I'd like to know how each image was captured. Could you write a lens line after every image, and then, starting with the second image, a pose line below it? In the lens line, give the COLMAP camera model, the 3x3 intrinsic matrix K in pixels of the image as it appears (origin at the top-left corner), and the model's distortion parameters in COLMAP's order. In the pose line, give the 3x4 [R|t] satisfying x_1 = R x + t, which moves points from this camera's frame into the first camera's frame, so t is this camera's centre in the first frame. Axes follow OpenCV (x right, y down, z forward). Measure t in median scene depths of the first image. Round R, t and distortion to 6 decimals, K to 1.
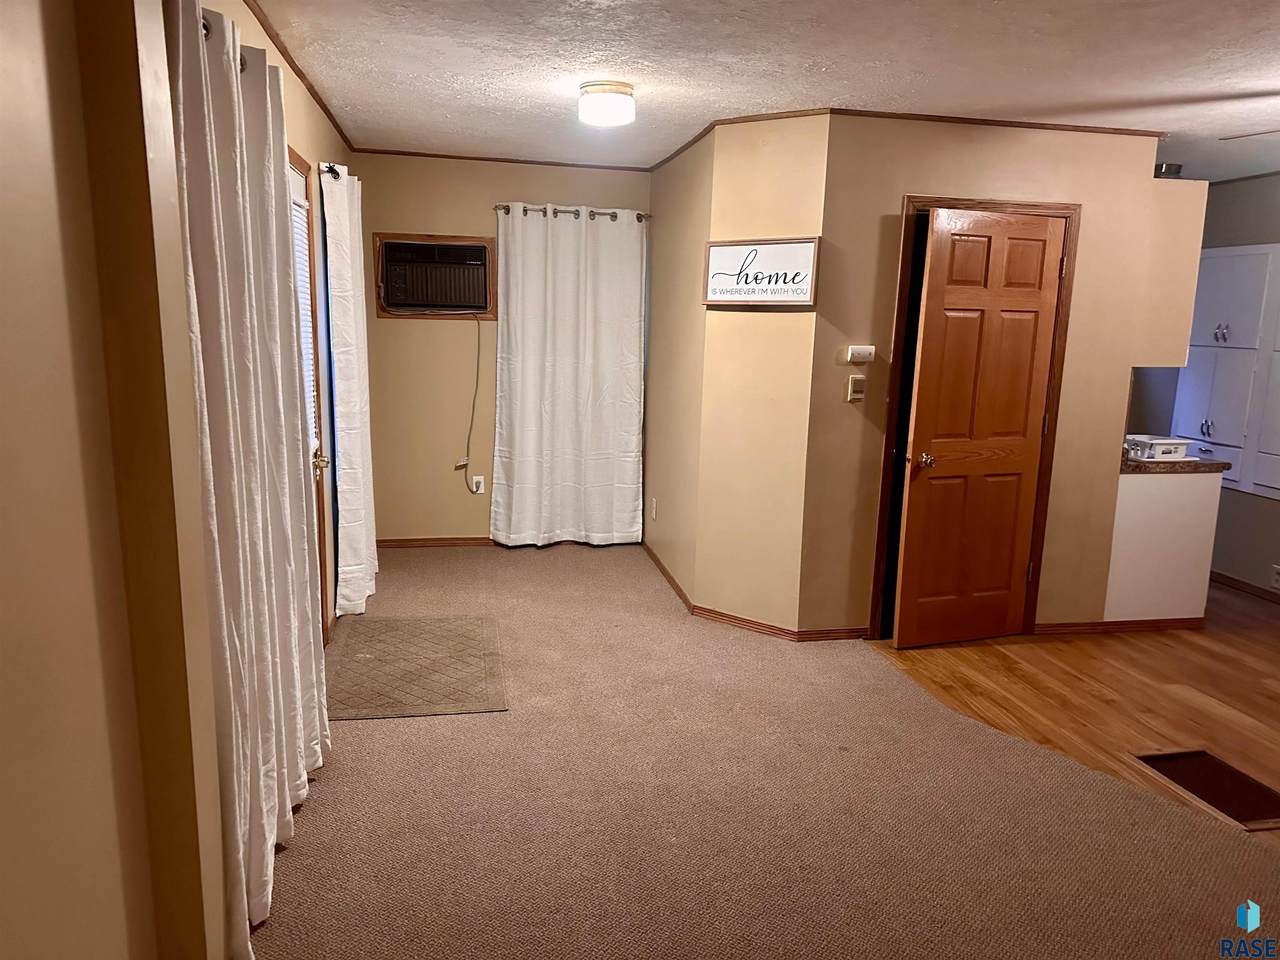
lens RADIAL K [[967.0, 0, 640.0], [0, 967.0, 480.0], [0, 0, 1]] dist [0.002303, 0.000434]
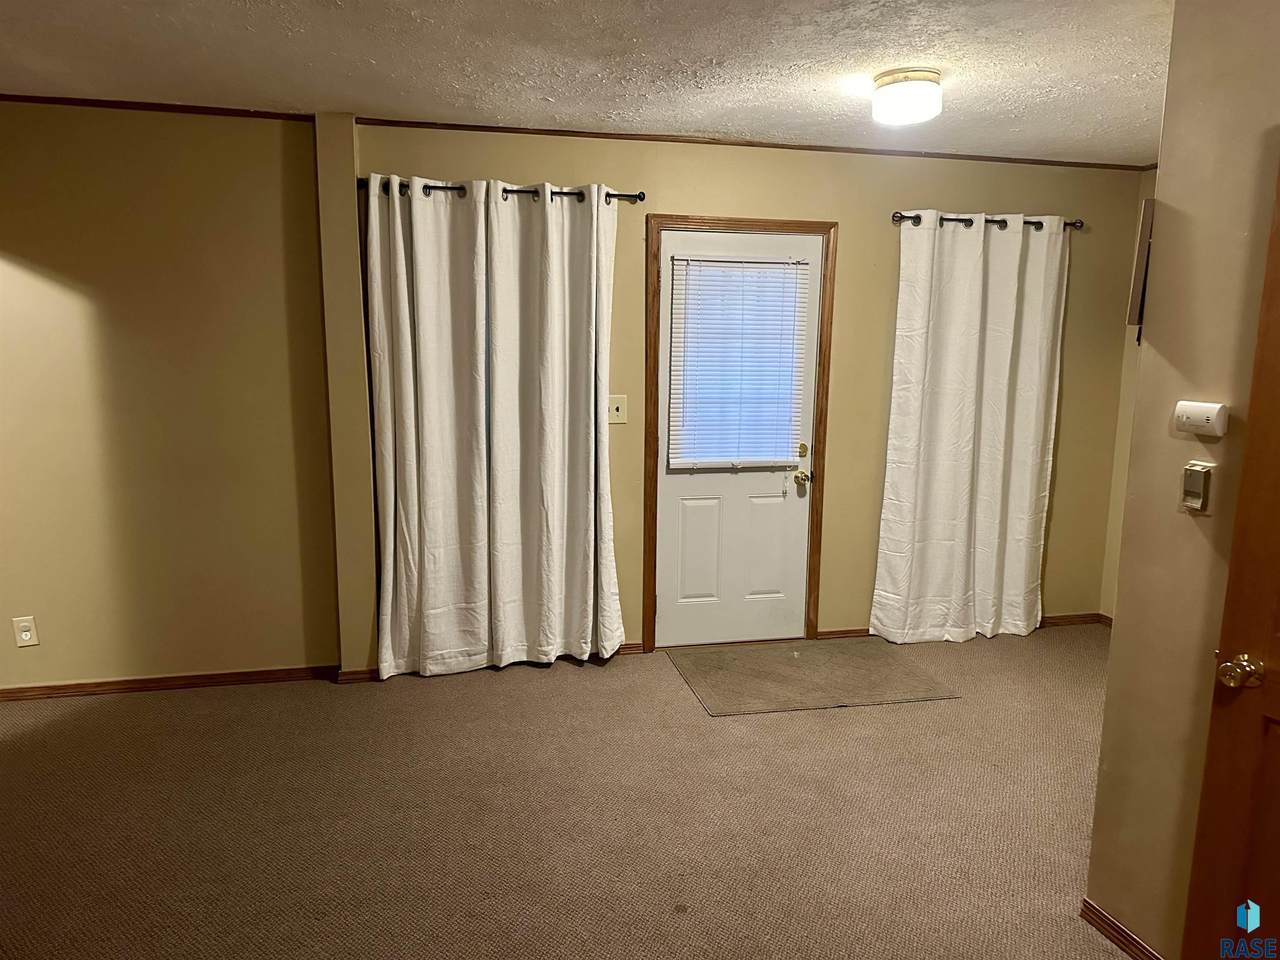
lens RADIAL K [[898.3, 0, 641.1], [0, 898.3, 505.9], [0, 0, 1]] dist [-0.000513, -0.000366]
pose [[0.005498, 0.153303, -0.988164, 0.703542], [-0.219424, 0.964281, 0.148377, -0.096125], [0.975614, 0.216012, 0.038940, 0.746384]]
